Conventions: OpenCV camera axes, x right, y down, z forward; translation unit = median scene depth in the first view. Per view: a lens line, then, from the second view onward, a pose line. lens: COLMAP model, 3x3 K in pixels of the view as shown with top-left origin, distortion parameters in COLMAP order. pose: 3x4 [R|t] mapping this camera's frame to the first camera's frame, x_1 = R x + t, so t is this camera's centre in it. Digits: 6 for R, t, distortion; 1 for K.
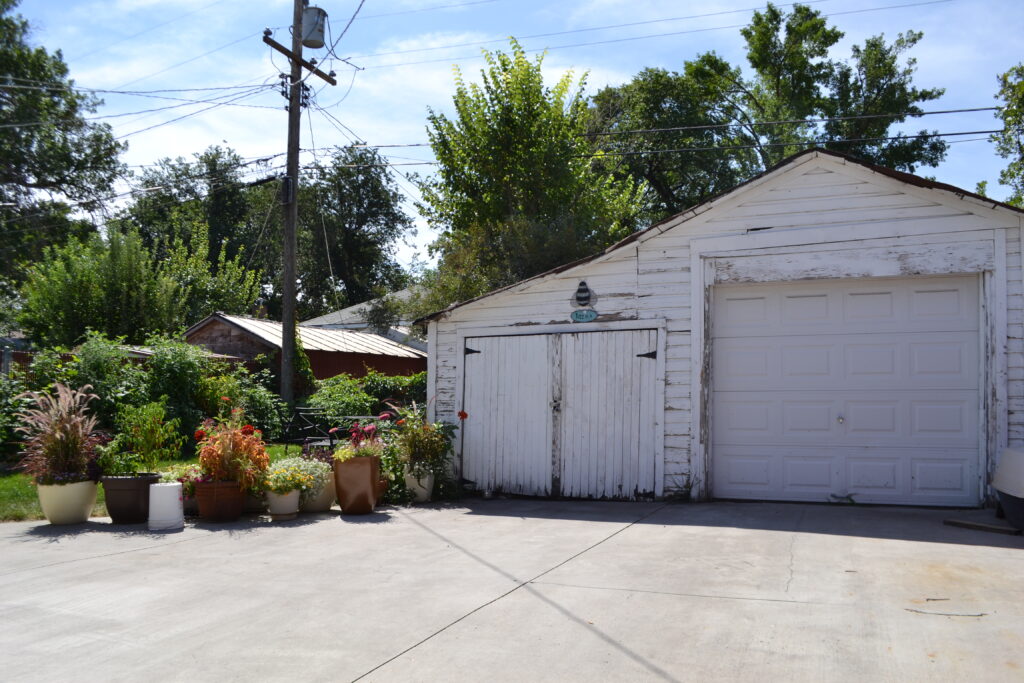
lens RADIAL K [[813.6, 0, 511.0], [0, 813.6, 343.0], [0, 0, 1]] dist [-0.044215, -0.007791]
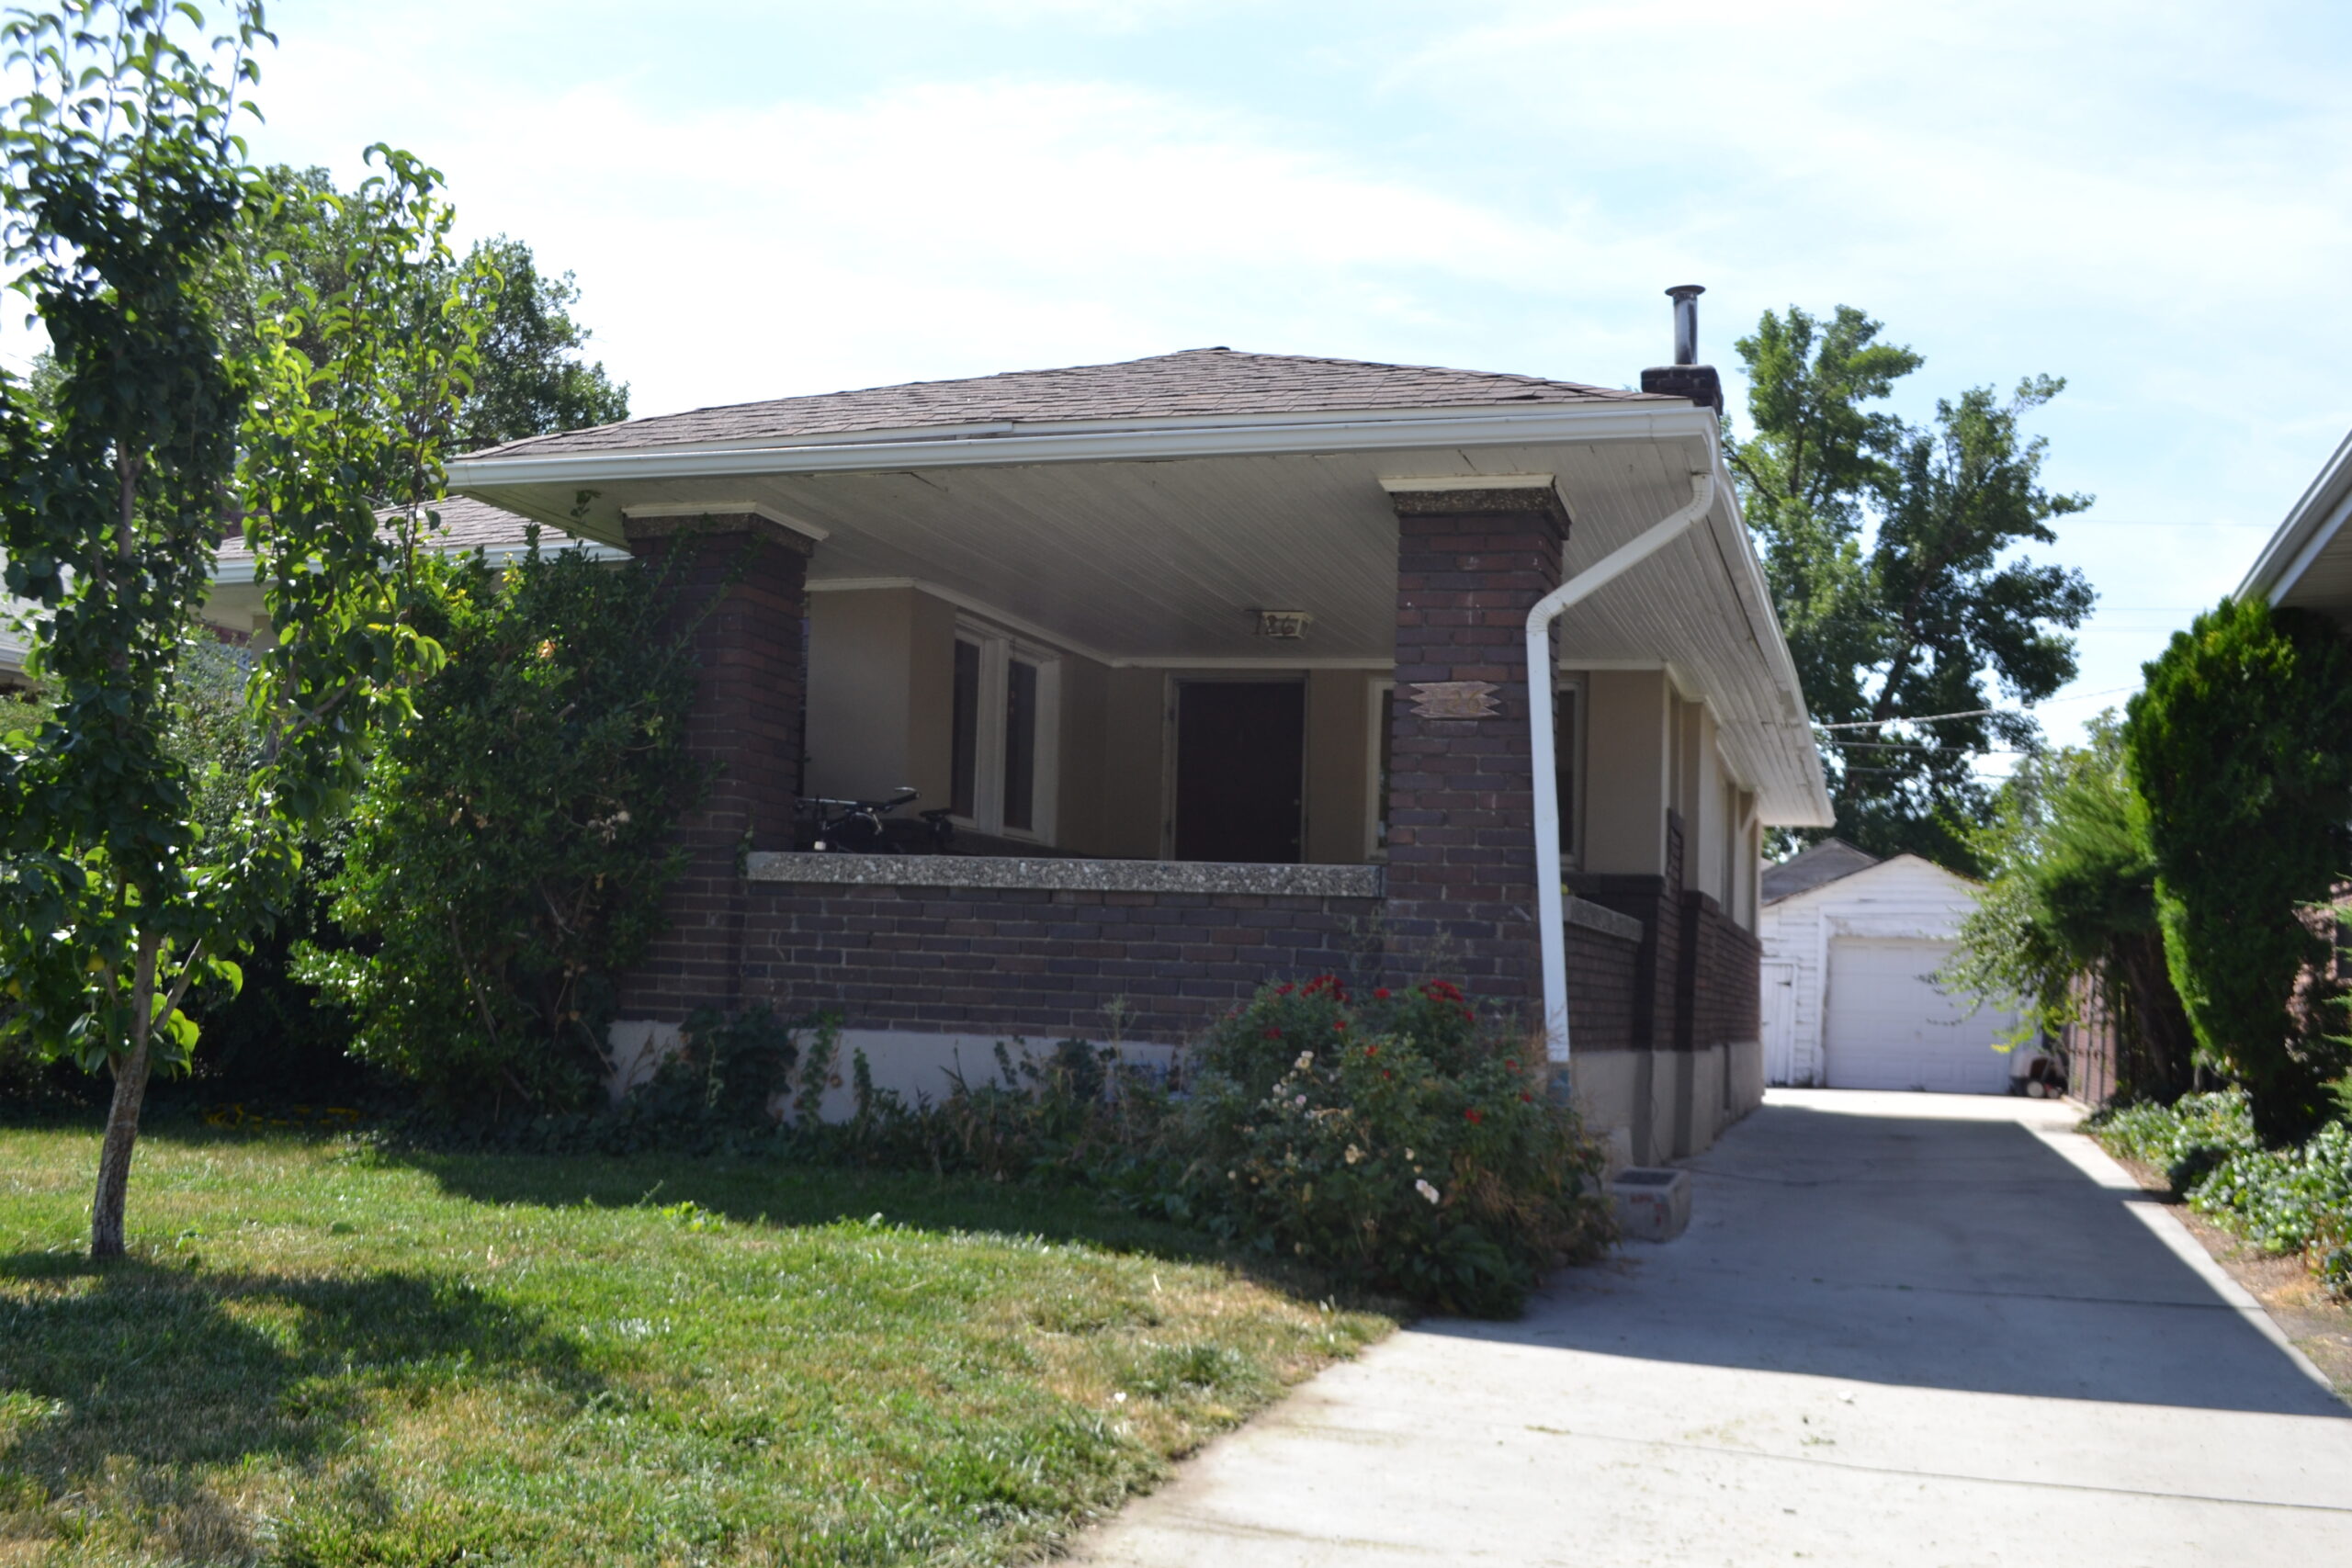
lens RADIAL K [[2257.2, 0, 1178.9], [0, 2257.2, 779.8], [0, 0, 1]] dist [-0.000928, 0.000000]
pose [[0.994541, 0.055188, 0.088559, -0.227596], [-0.051996, 0.997925, -0.037963, -0.024663], [-0.090470, 0.033151, 0.995347, -0.514986]]
